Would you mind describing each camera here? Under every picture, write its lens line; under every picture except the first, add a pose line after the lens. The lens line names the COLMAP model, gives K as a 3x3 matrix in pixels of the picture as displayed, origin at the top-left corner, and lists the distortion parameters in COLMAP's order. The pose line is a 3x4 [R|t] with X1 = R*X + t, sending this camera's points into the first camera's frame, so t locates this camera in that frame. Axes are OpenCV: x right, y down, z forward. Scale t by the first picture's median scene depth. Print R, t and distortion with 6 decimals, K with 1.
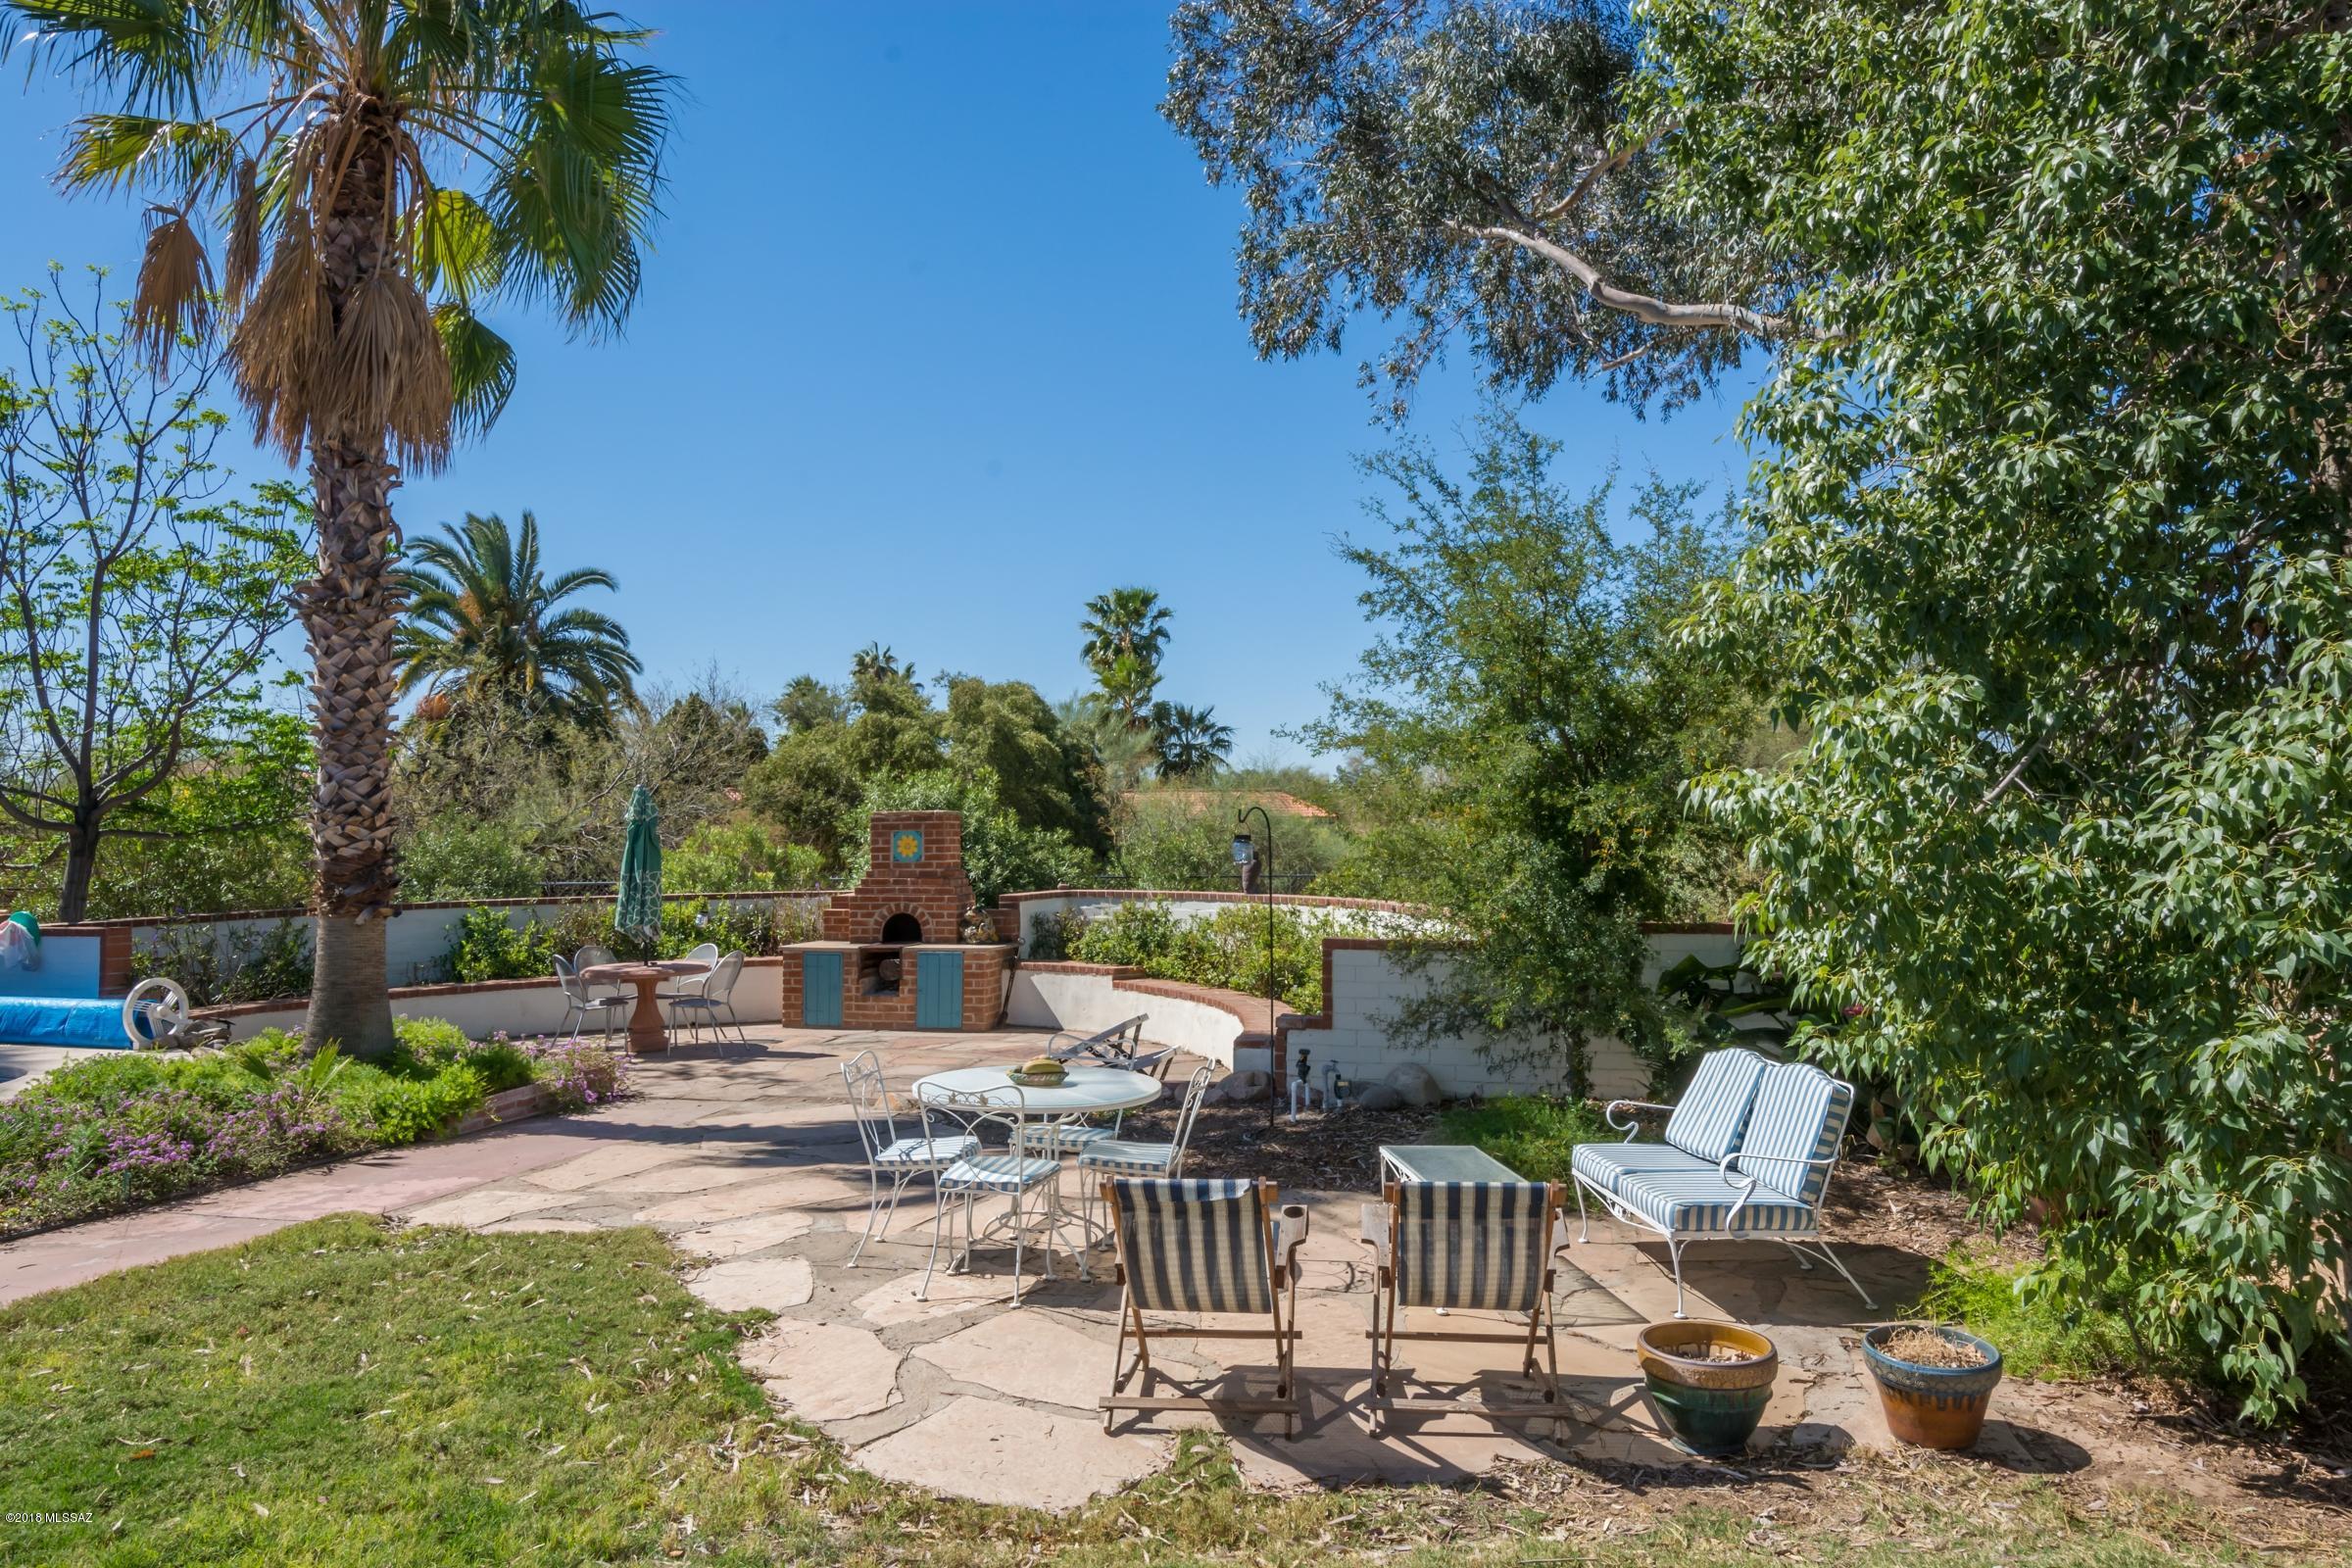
lens RADIAL K [[1534.3, 0, 1212.9], [0, 1534.3, 781.0], [0, 0, 1]] dist [0.006115, -0.004268]
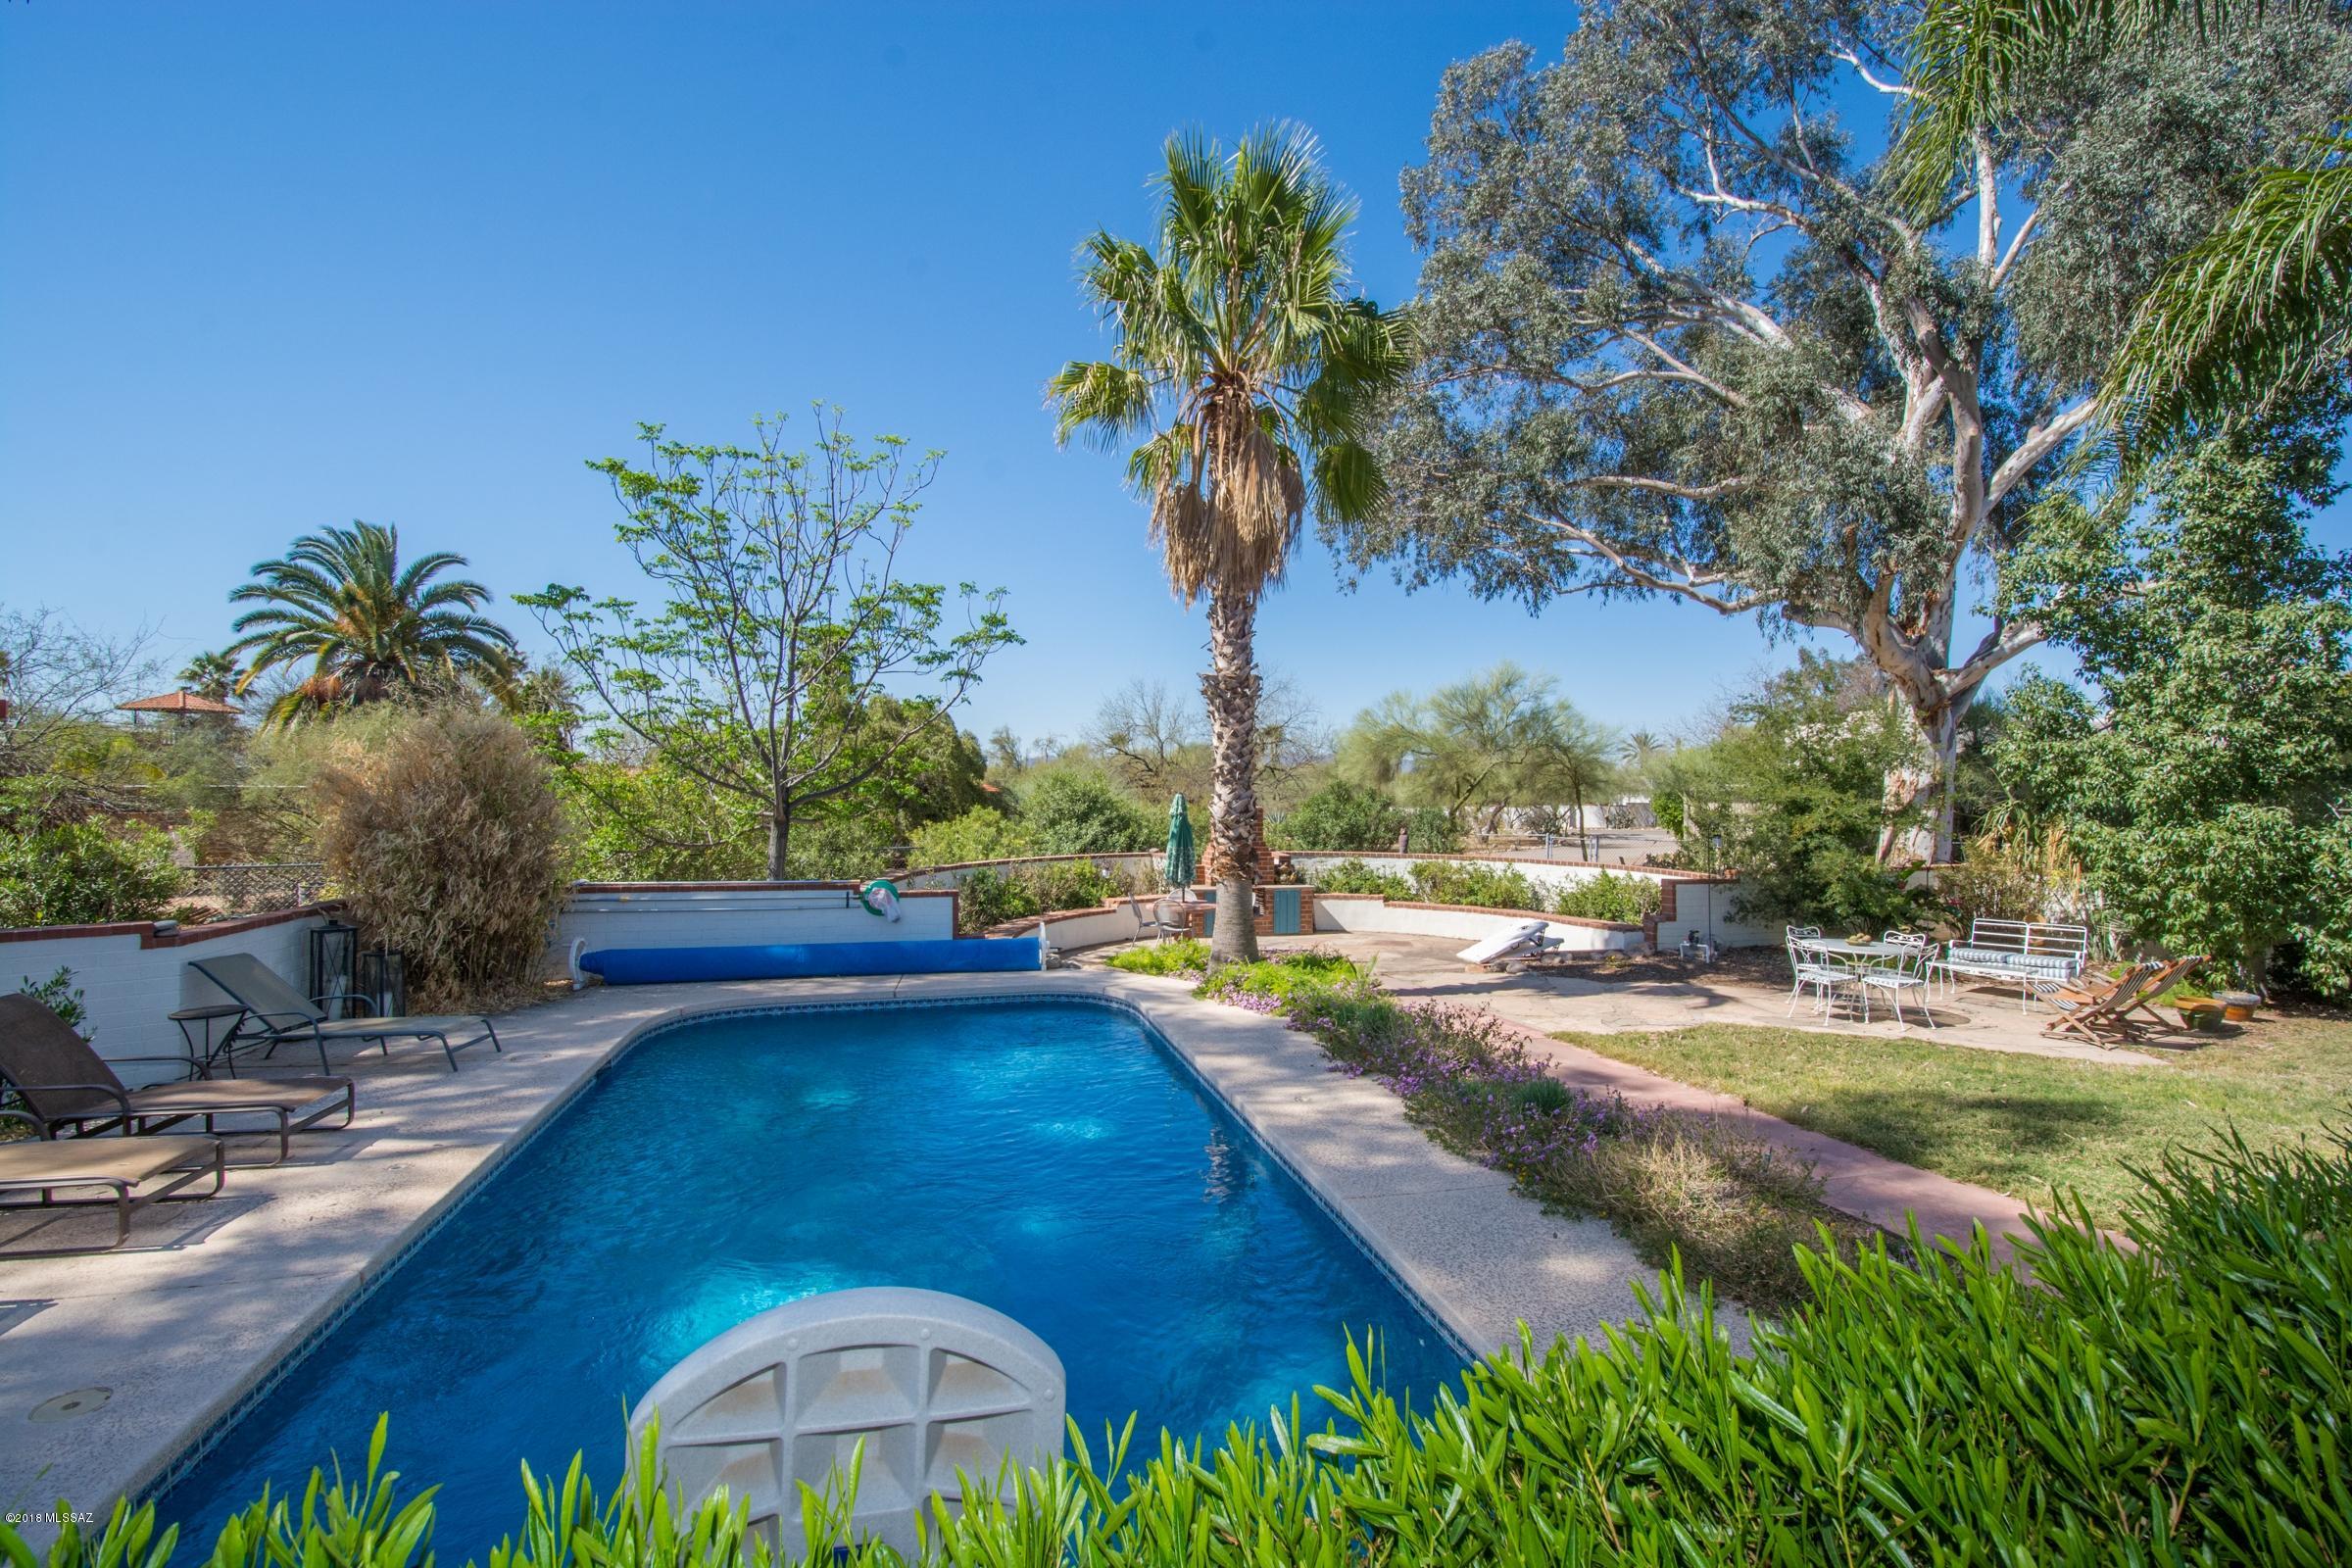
lens RADIAL K [[1019.6, 0, 1193.8], [0, 1019.6, 777.7], [0, 0, 1]] dist [0.018345, -0.021655]
pose [[0.875799, 0.023523, 0.482102, -1.139793], [-0.032473, 0.999420, 0.010227, -0.032249], [-0.481582, -0.024612, 0.876055, 0.053461]]
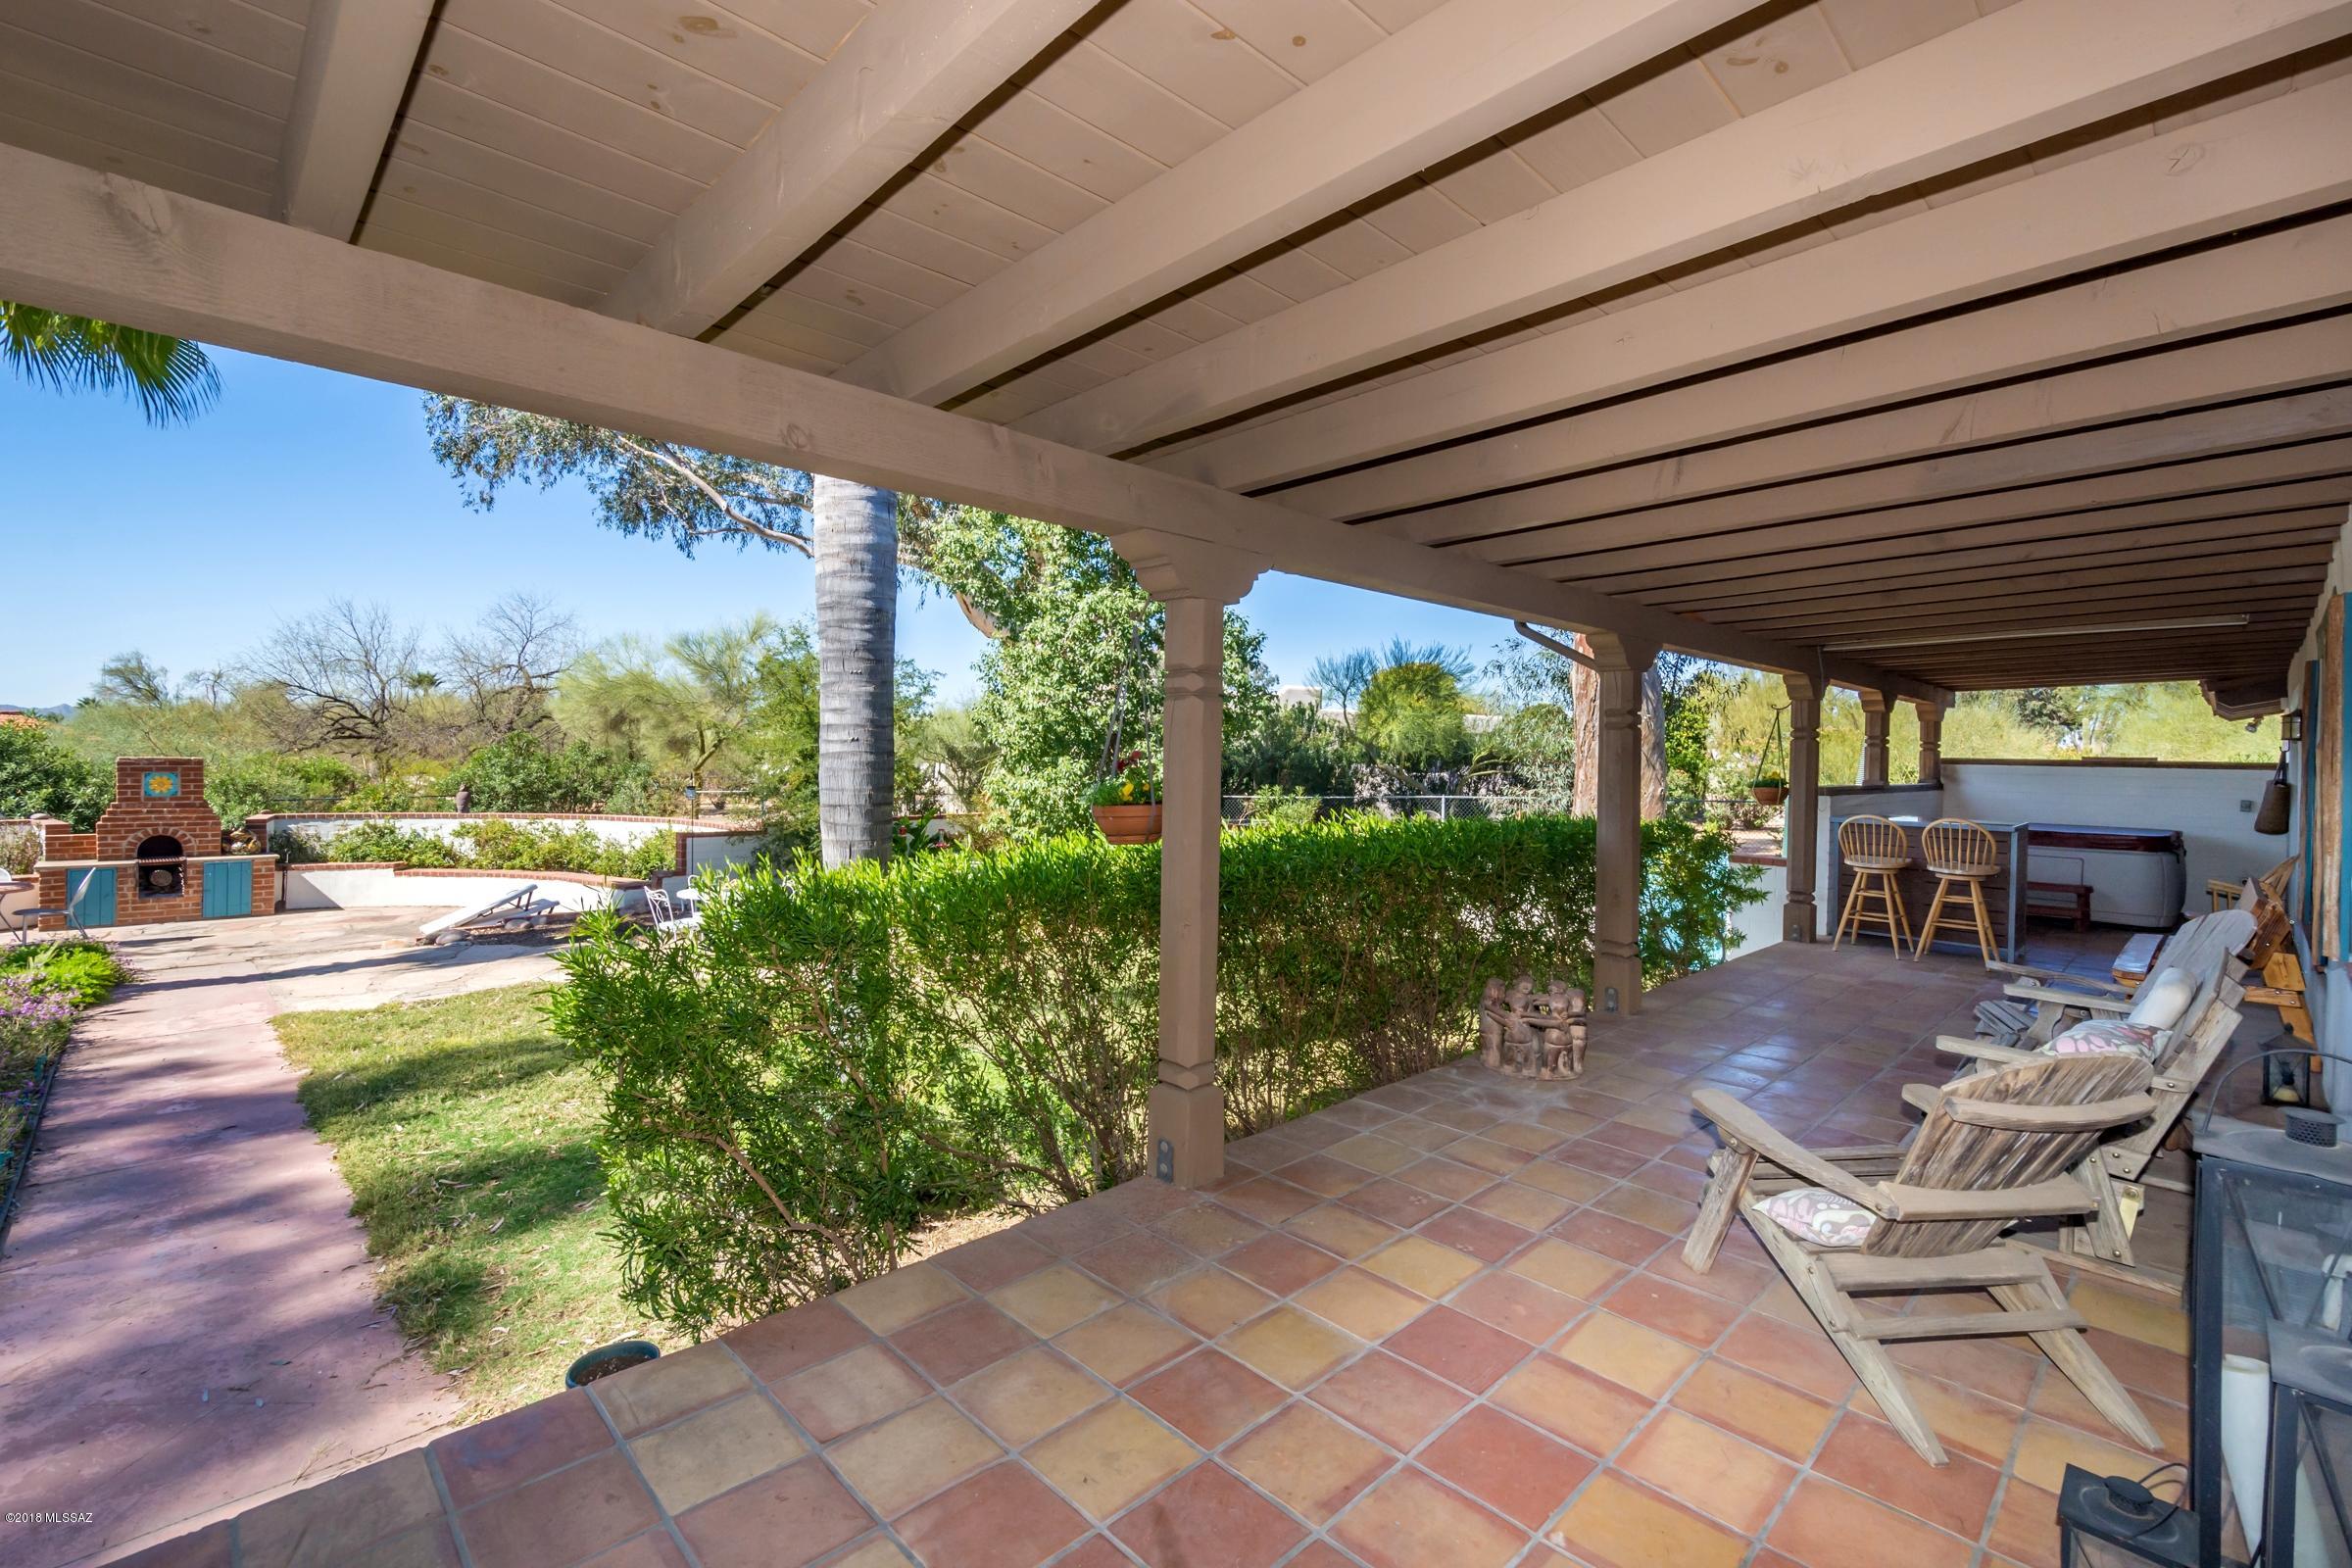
lens RADIAL K [[1029.8, 0, 1208.5], [0, 1029.8, 769.2], [0, 0, 1]] dist [0.016866, -0.006238]
pose [[0.518460, 0.007867, 0.855066, -0.718872], [-0.048281, 0.998632, 0.020087, -0.045948], [-0.853738, -0.051698, 0.518130, -0.328855]]
